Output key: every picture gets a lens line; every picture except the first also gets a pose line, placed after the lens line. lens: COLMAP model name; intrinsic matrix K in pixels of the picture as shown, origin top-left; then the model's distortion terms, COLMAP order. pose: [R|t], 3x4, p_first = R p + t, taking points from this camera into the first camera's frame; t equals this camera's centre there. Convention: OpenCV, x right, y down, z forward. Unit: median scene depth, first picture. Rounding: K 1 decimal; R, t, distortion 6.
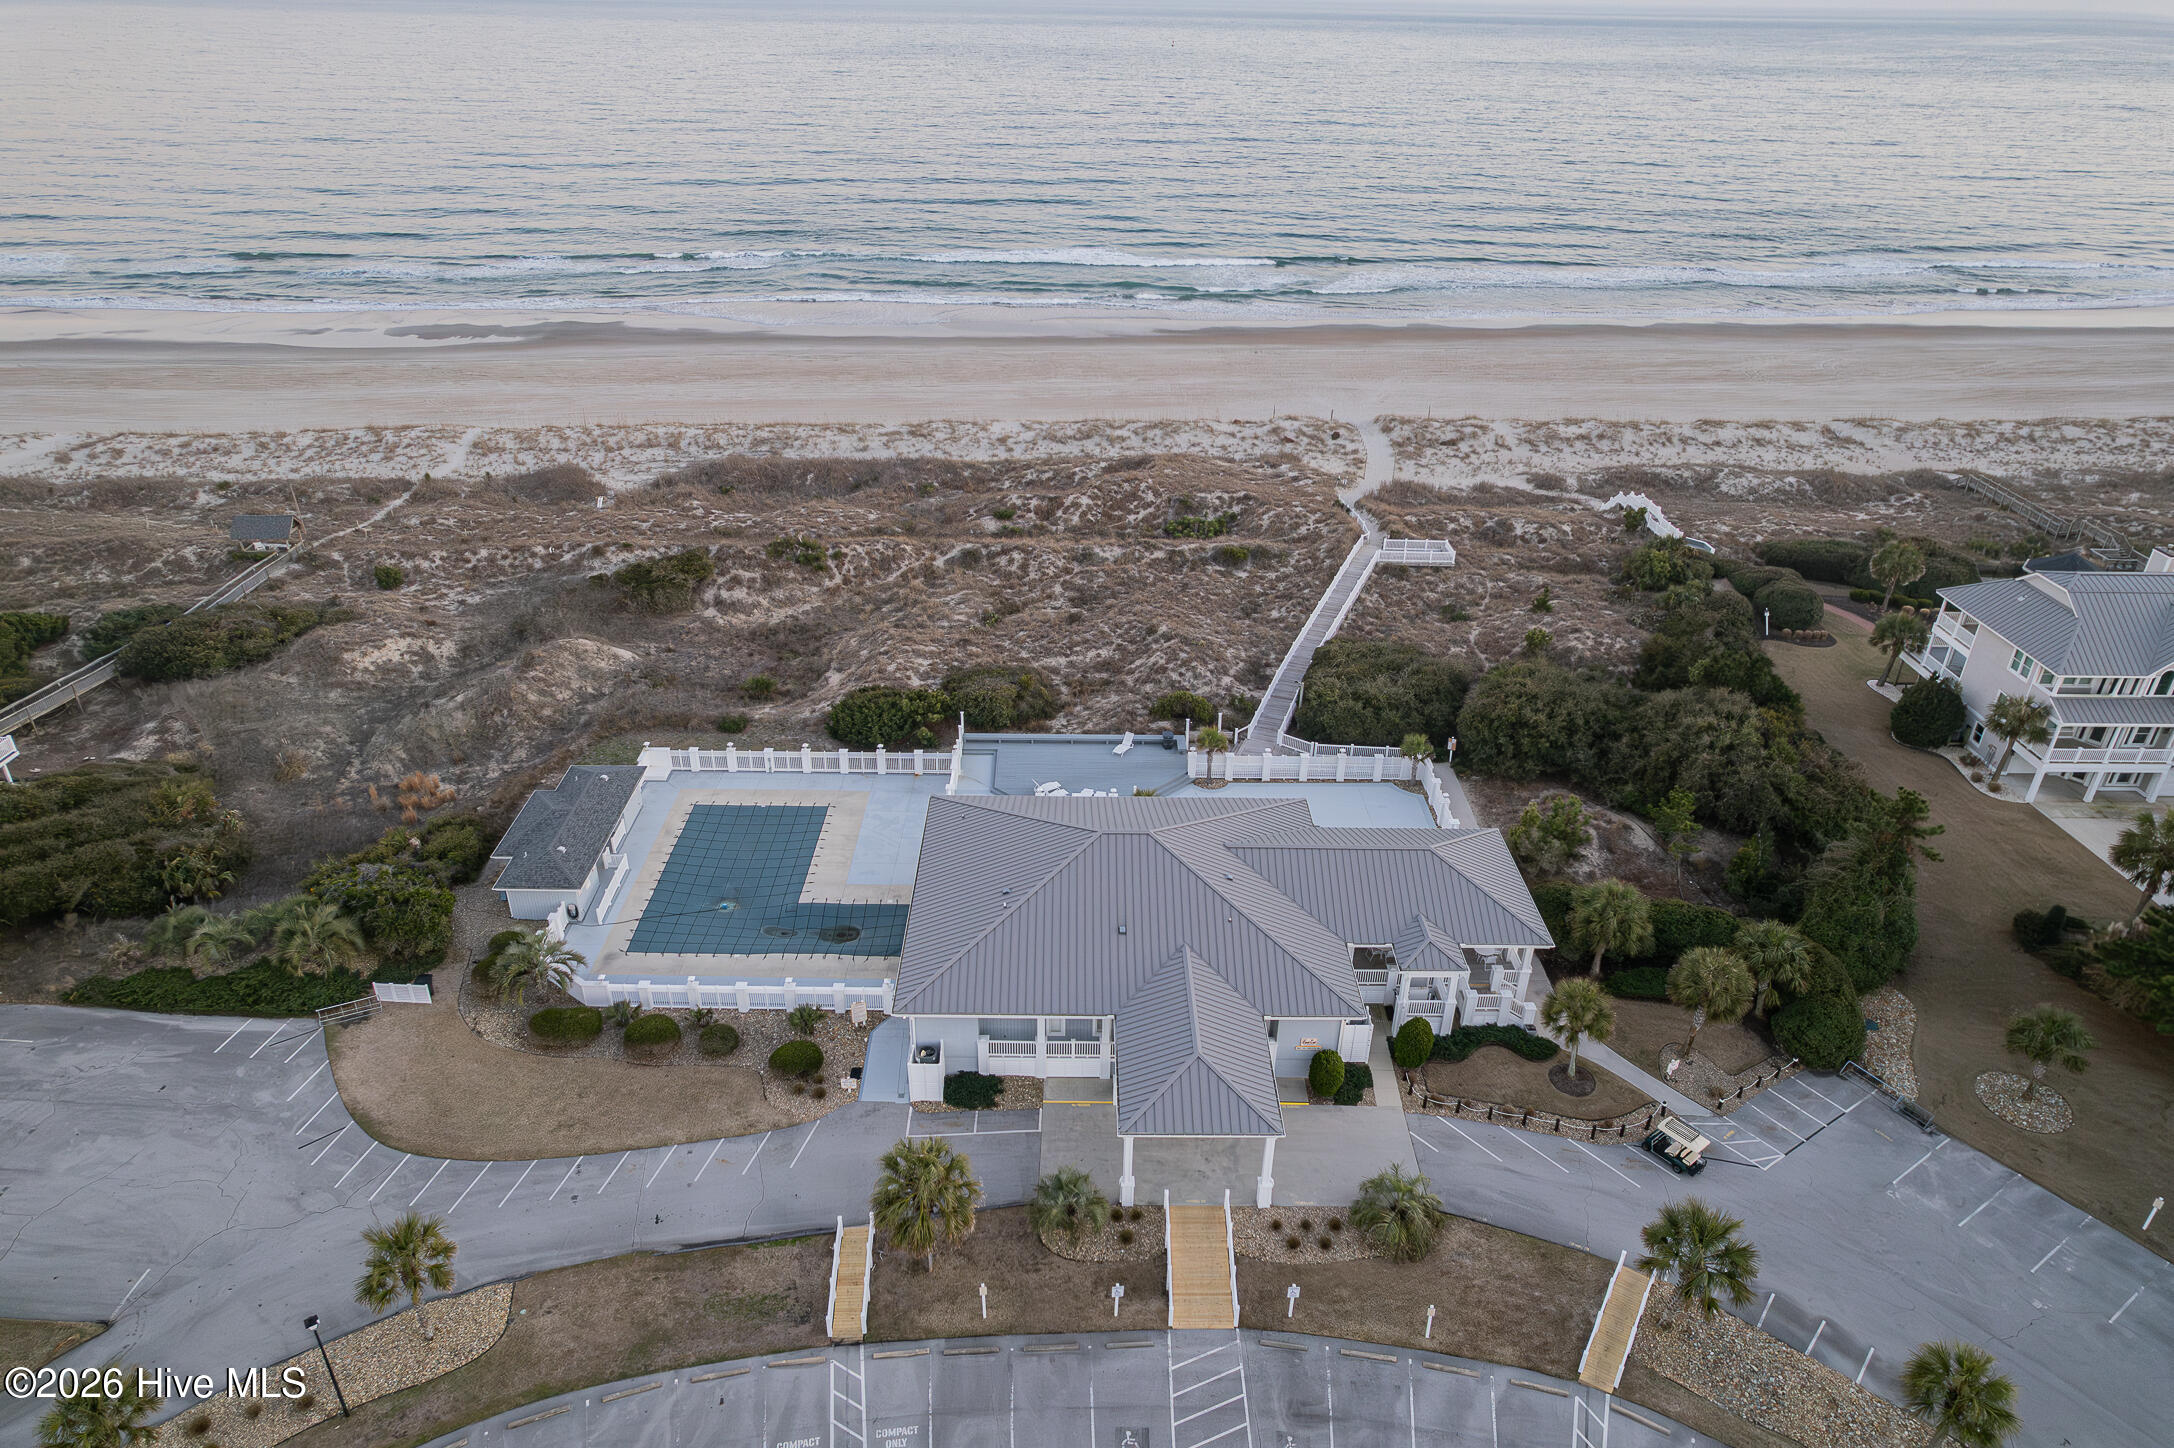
lens RADIAL K [[1382.9, 0, 1095.7], [0, 1382.9, 747.4], [0, 0, 1]] dist [-0.080899, 0.089226]
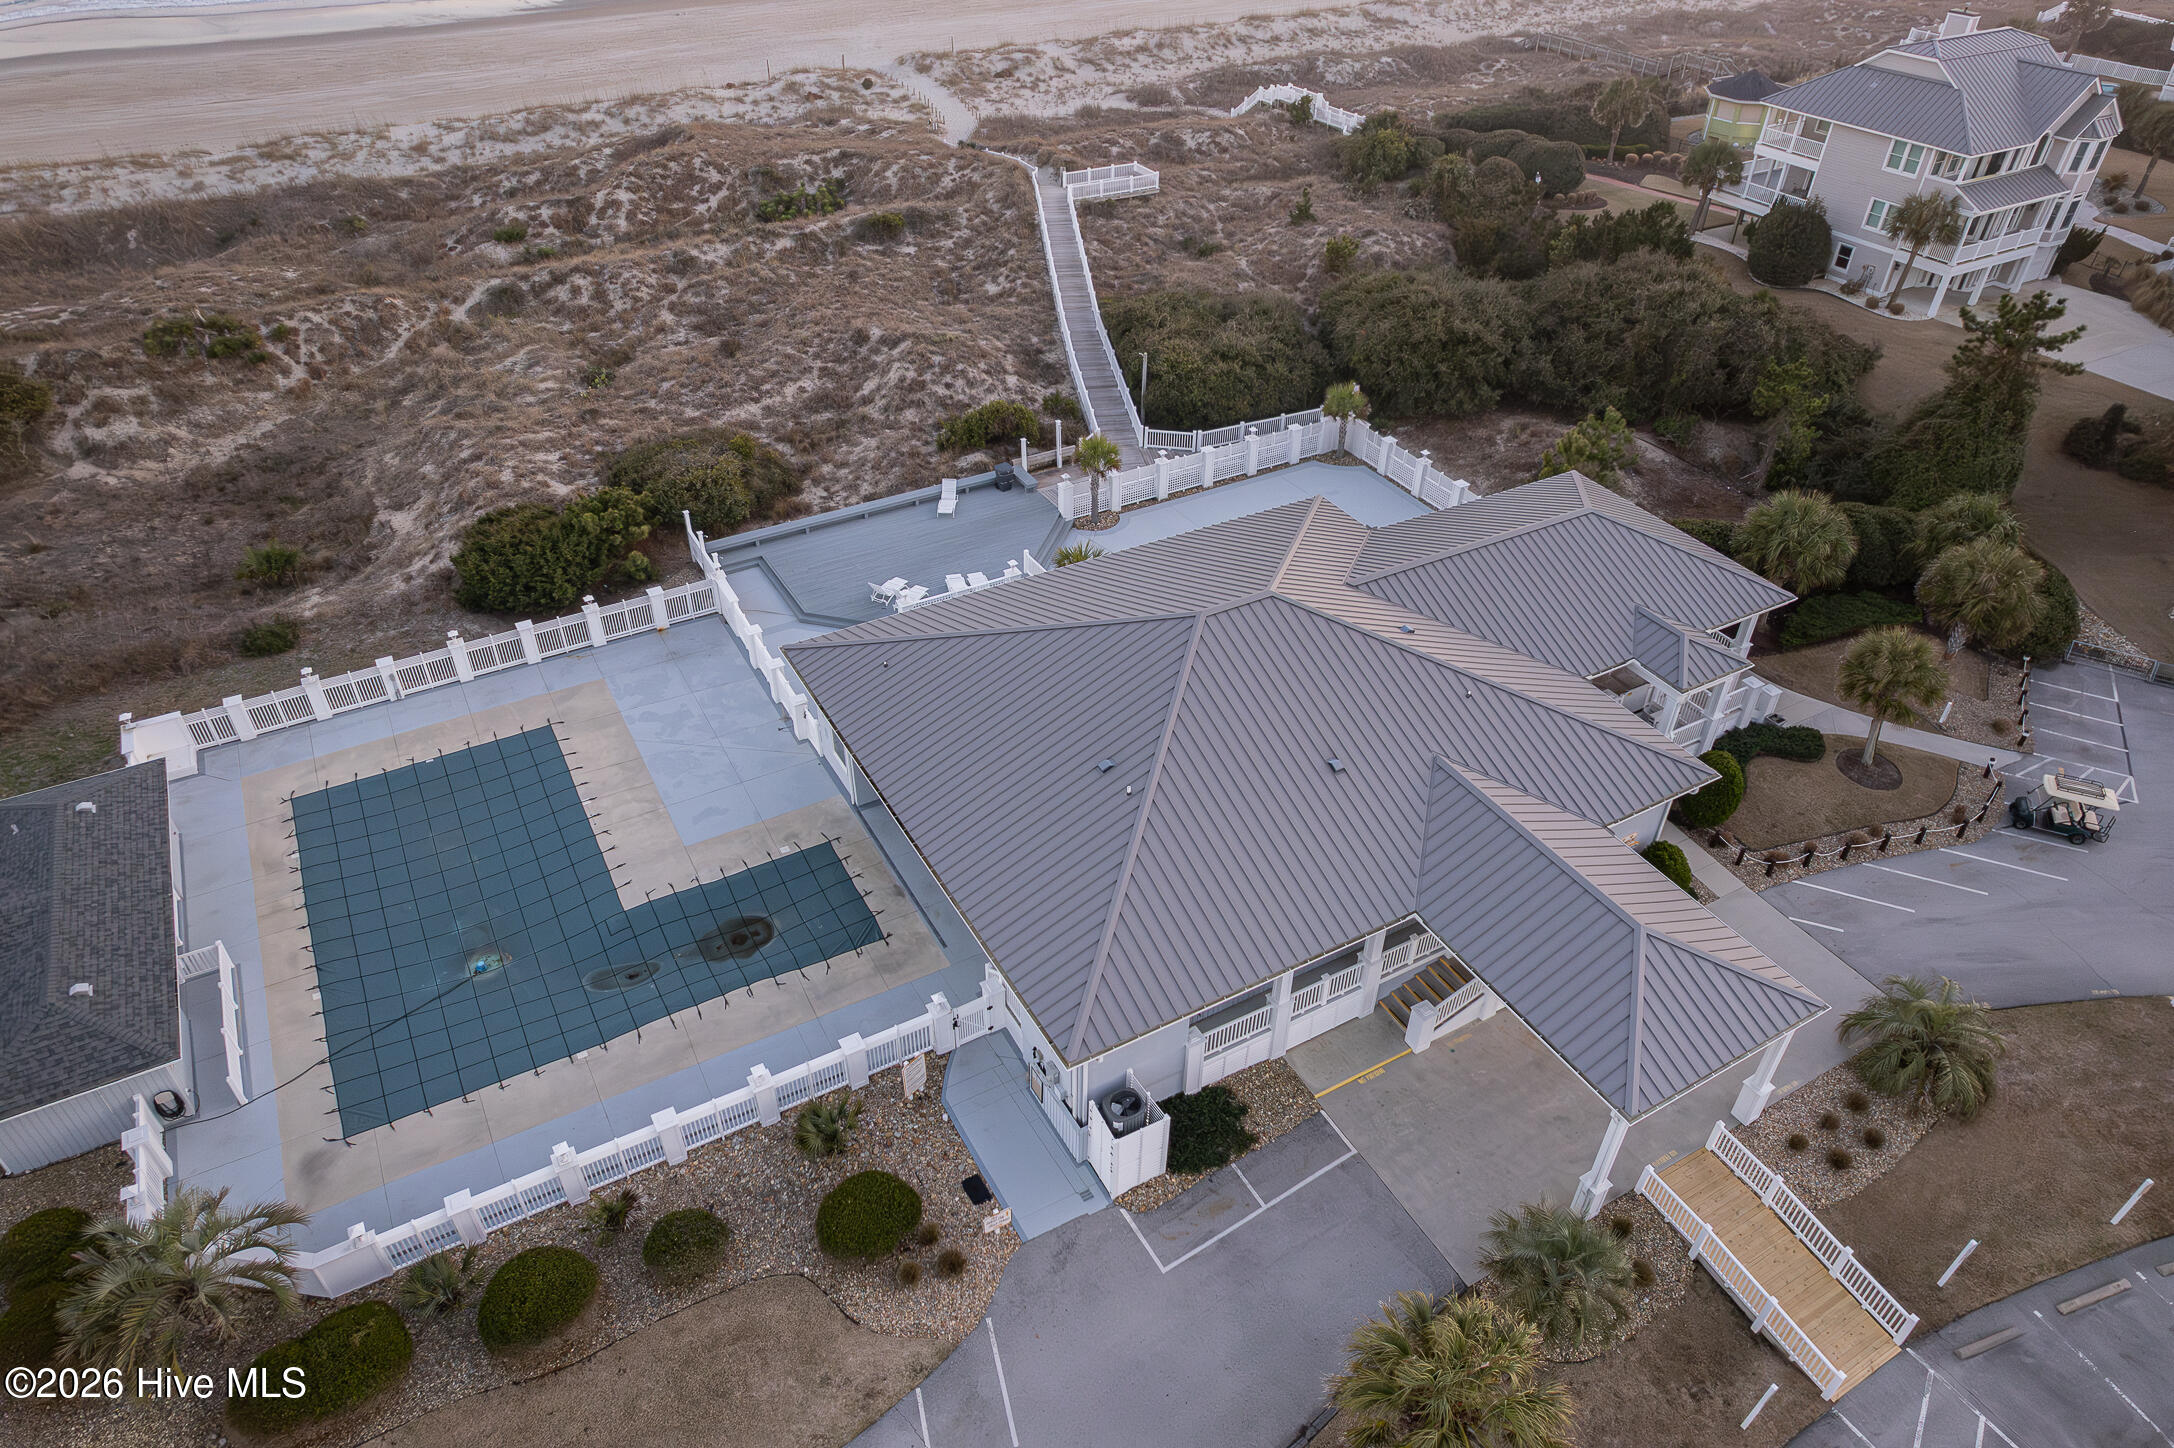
lens RADIAL K [[1382.9, 0, 1095.7], [0, 1382.9, 747.4], [0, 0, 1]] dist [-0.080899, 0.089226]
pose [[0.874376, -0.305783, 0.376781, -0.160263], [0.238365, 0.946991, 0.215383, -0.011433], [-0.422669, -0.098514, 0.900914, 0.307197]]
